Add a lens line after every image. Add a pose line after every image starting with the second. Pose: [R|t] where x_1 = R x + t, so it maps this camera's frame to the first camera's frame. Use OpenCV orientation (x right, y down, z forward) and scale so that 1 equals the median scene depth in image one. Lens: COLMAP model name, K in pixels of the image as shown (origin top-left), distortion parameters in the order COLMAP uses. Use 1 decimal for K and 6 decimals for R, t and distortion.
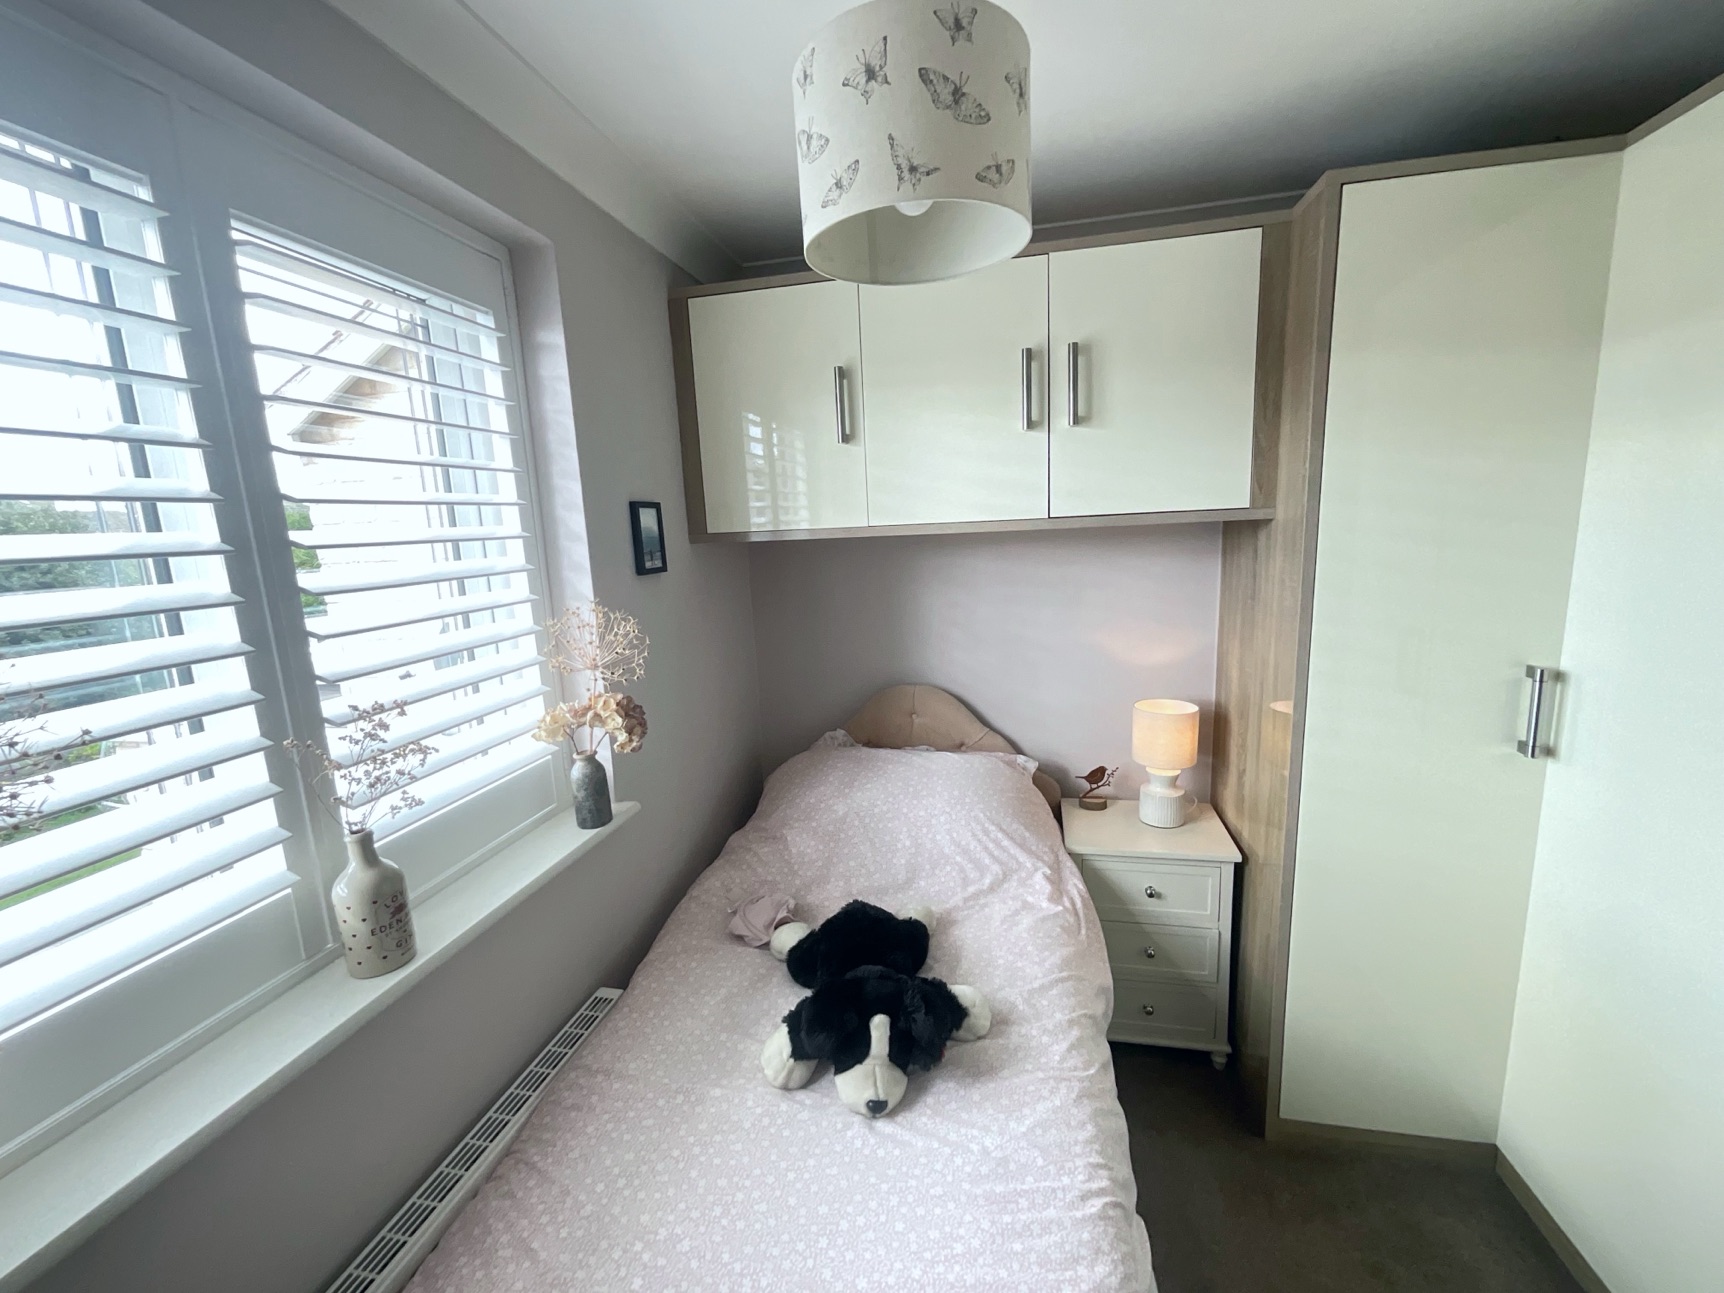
lens RADIAL K [[703.0, 0, 862.4], [0, 703.0, 647.5], [0, 0, 1]] dist [-0.002616, 0.002615]
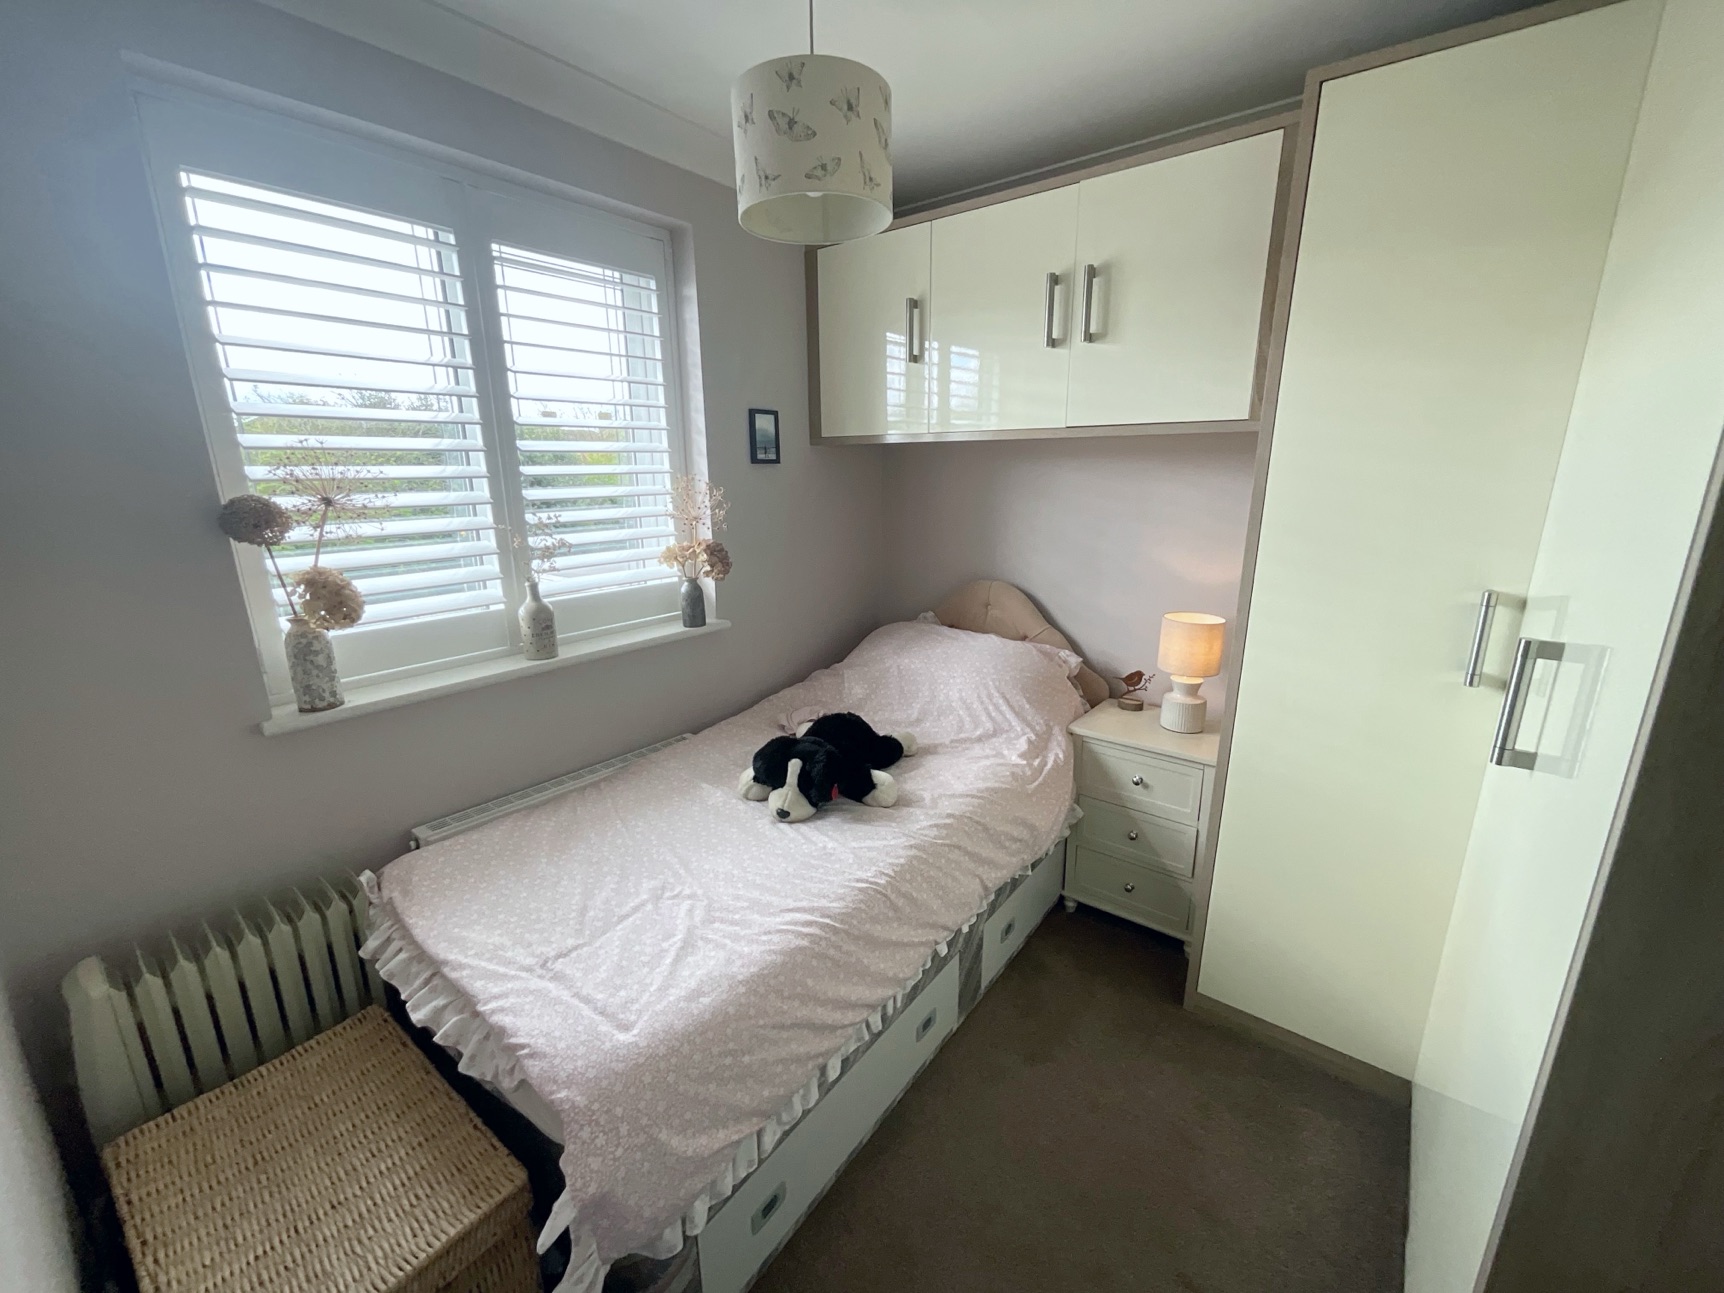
lens RADIAL K [[703.0, 0, 862.4], [0, 703.0, 647.5], [0, 0, 1]] dist [-0.002616, 0.002615]
pose [[0.896631, 0.148913, -0.416986, 0.514107], [-0.111117, 0.987288, 0.113647, 0.075053], [0.428609, -0.055565, 0.901780, -0.184669]]
